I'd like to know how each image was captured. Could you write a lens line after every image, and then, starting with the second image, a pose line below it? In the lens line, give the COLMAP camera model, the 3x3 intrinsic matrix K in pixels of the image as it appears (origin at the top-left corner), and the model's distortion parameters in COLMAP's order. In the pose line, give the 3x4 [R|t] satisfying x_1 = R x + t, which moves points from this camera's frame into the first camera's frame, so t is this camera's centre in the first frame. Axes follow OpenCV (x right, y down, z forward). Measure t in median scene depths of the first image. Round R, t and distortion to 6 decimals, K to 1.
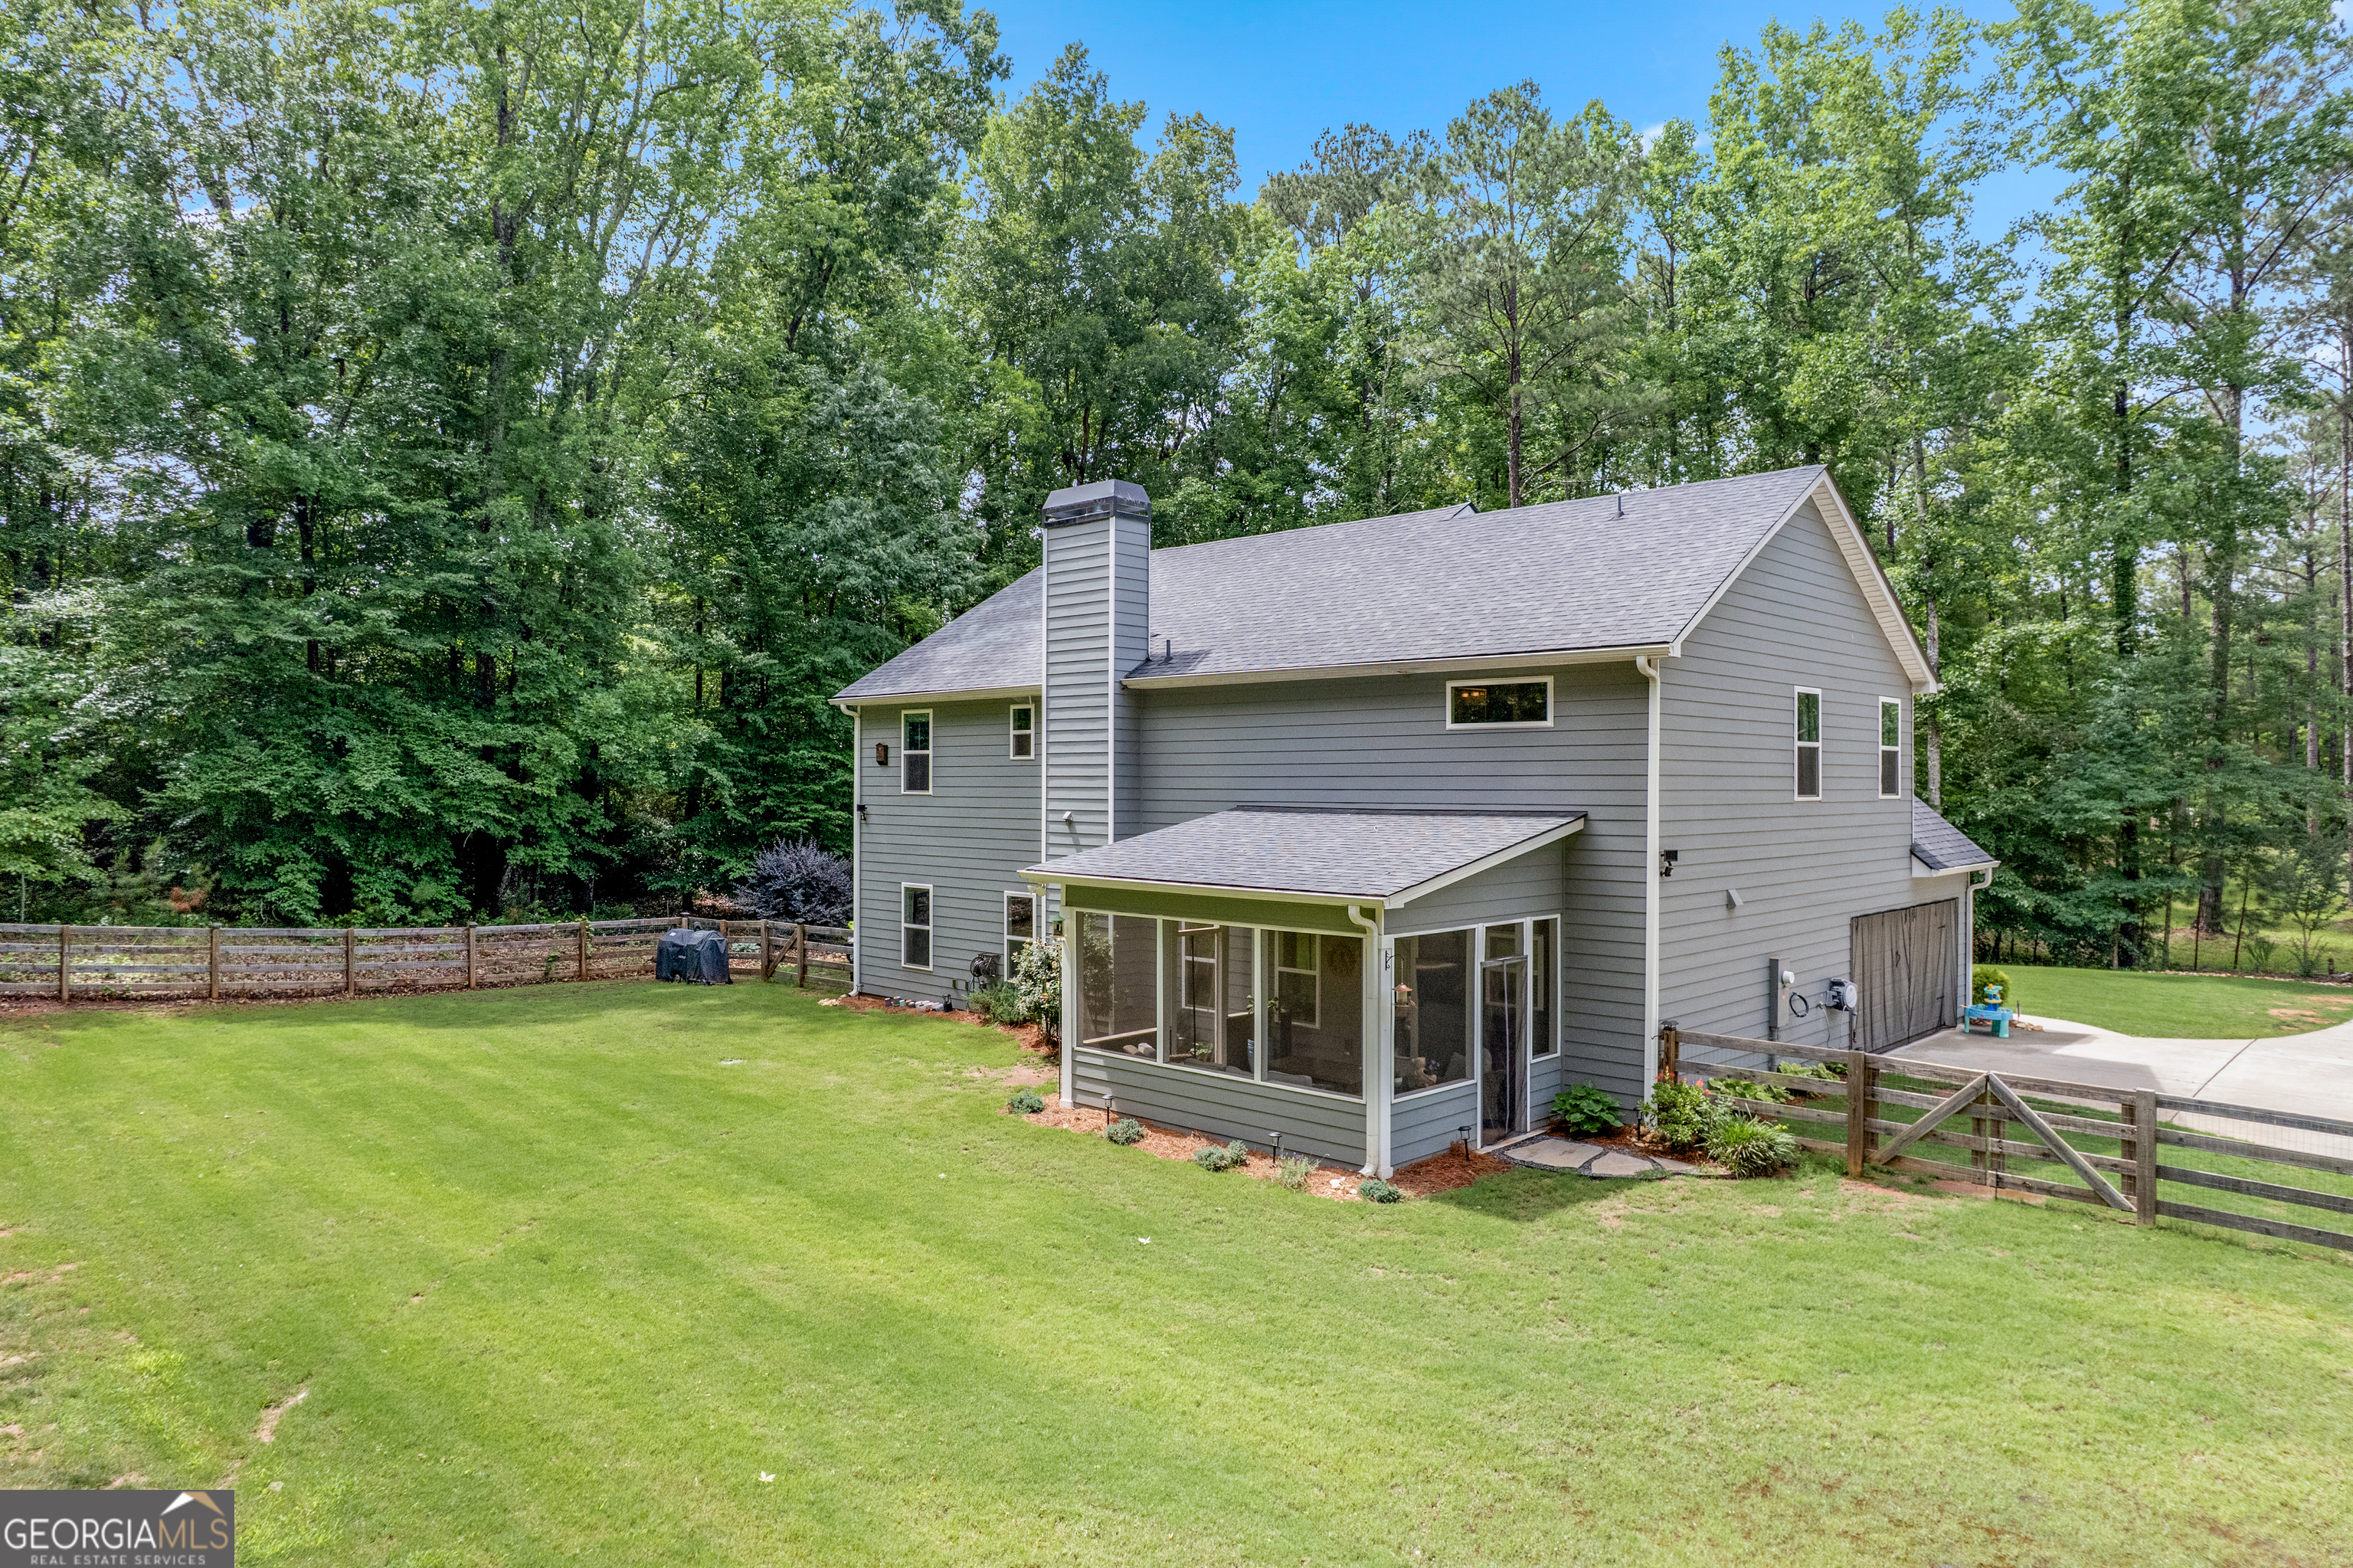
lens RADIAL K [[1494.0, 0, 1179.2], [0, 1494.0, 769.4], [0, 0, 1]] dist [-0.001945, 0.000272]
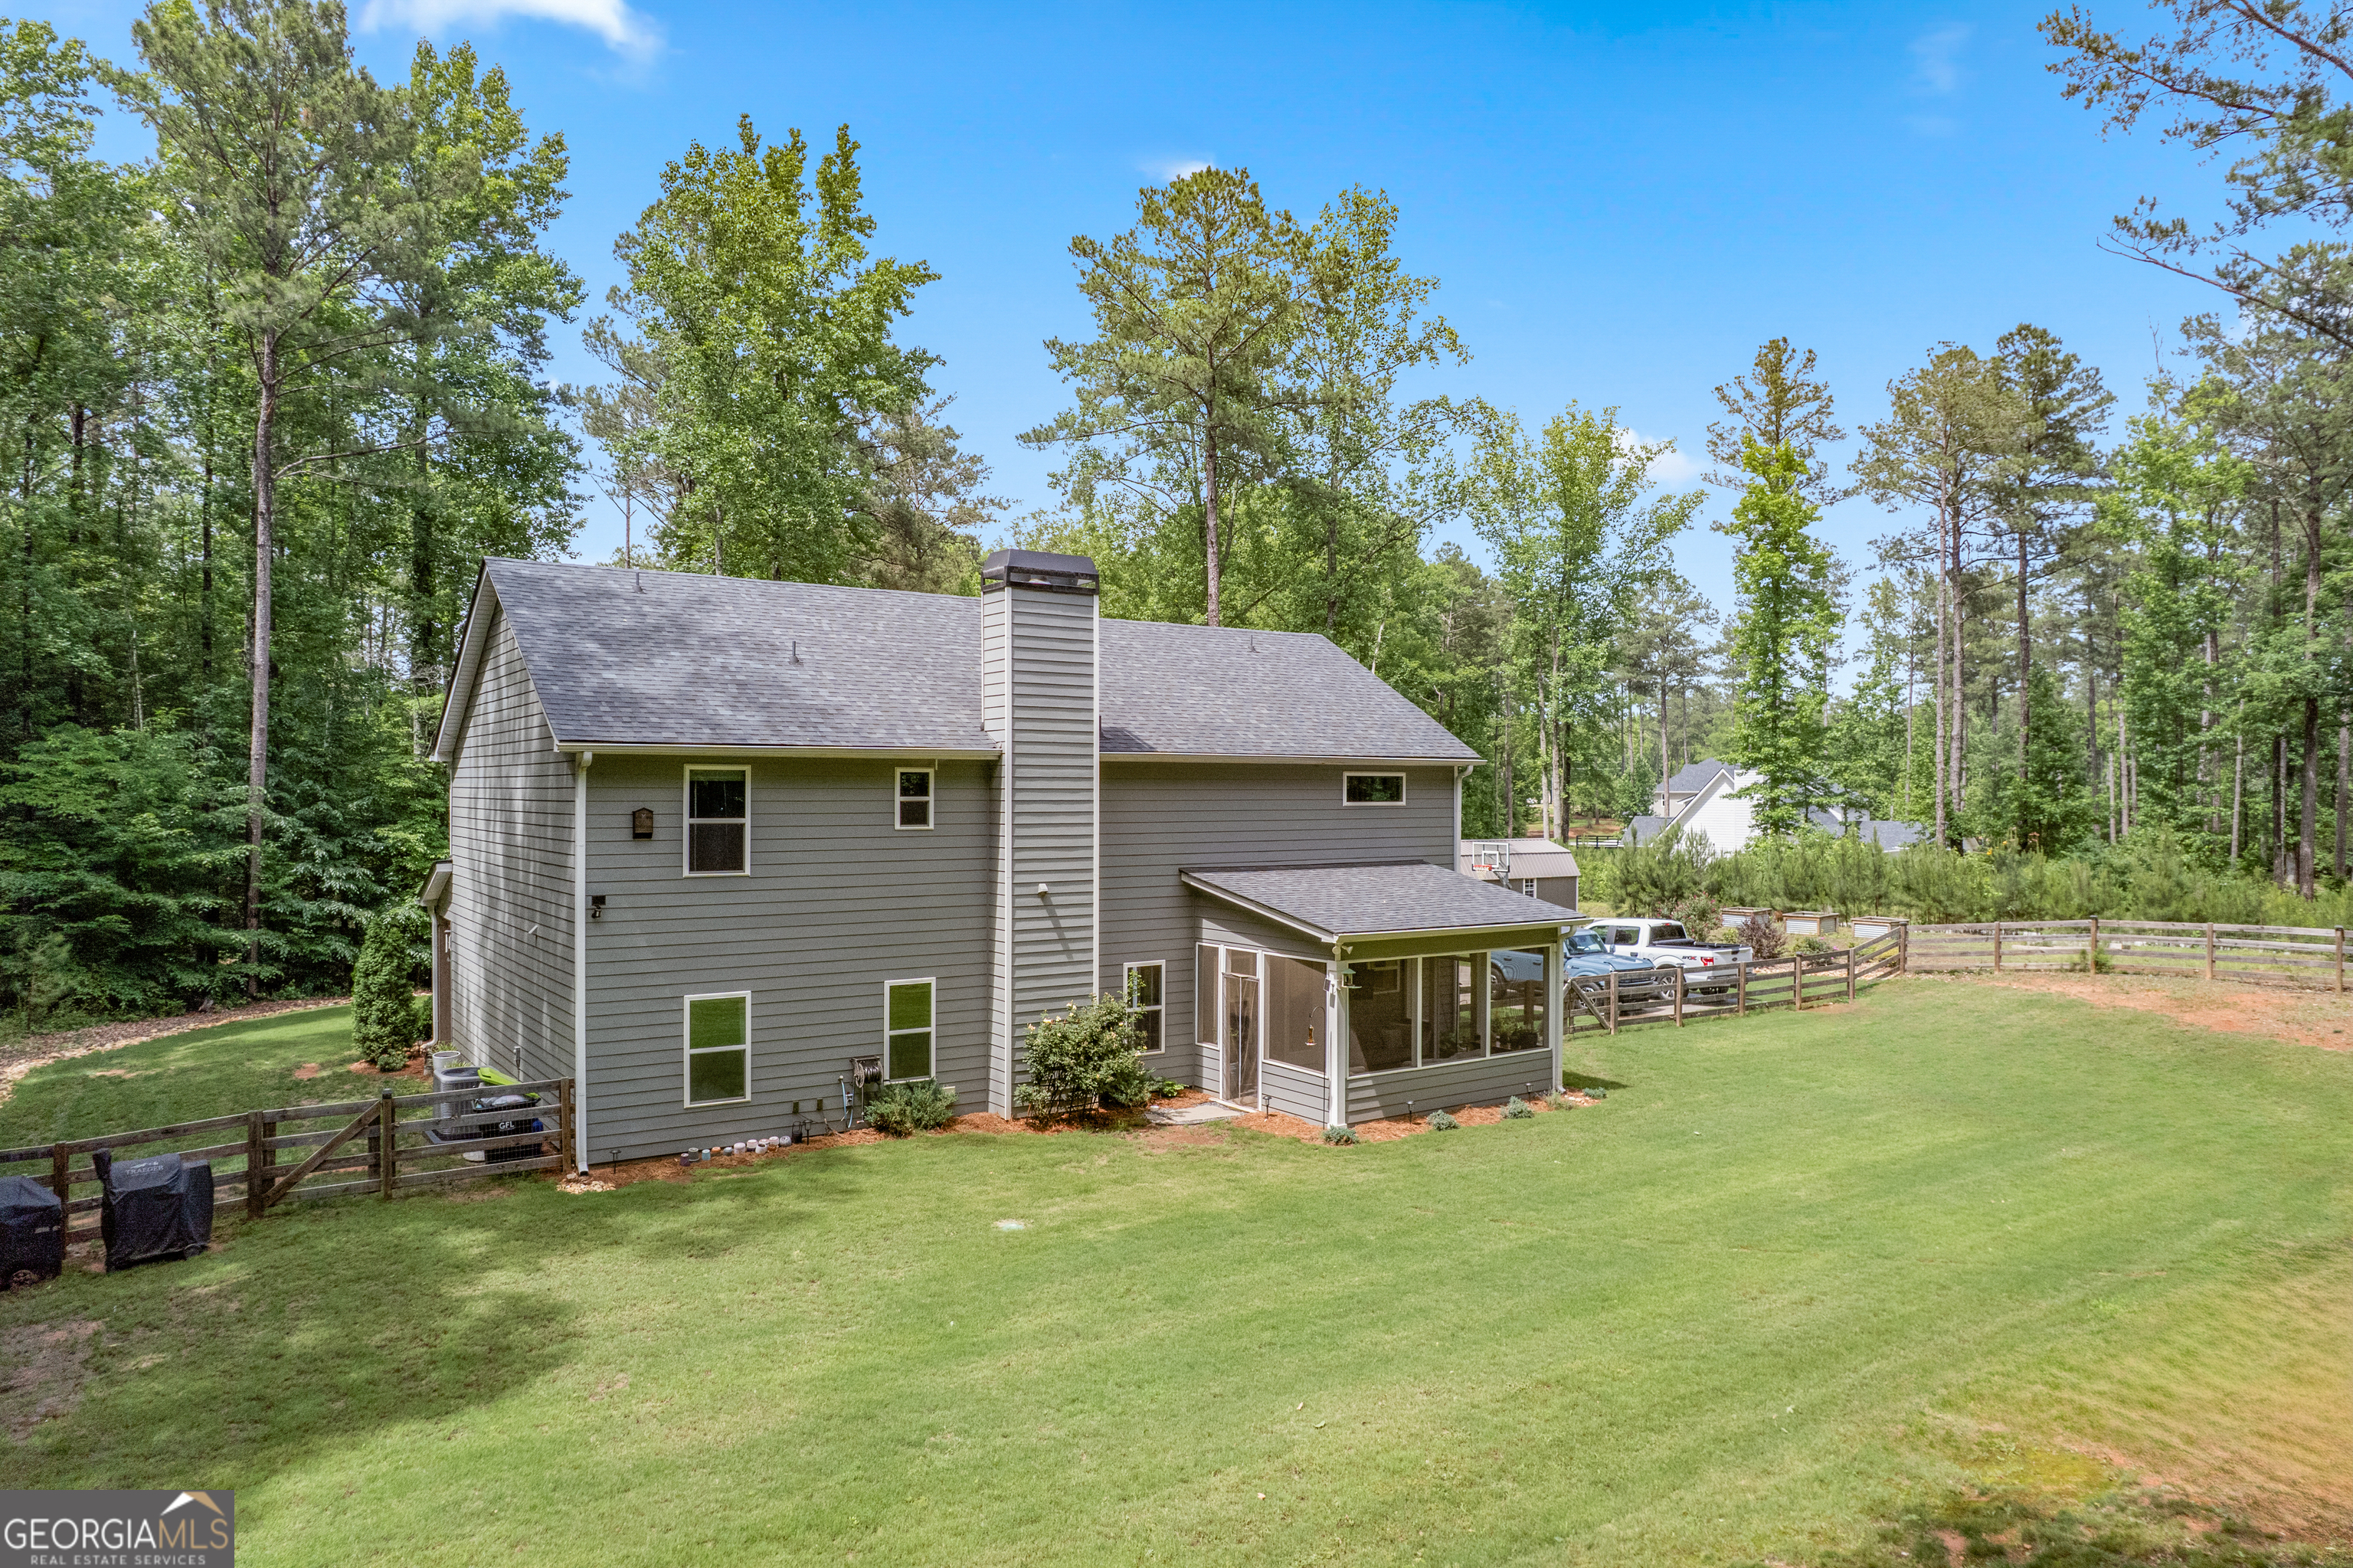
lens RADIAL K [[1494.0, 0, 1179.1], [0, 1494.0, 798.0], [0, 0, 1]] dist [-0.001945, 0.000272]
pose [[0.214646, -0.002241, 0.976689, -0.946331], [-0.005923, 0.999976, 0.003596, -0.029692], [-0.976674, -0.006557, 0.214628, 0.661597]]
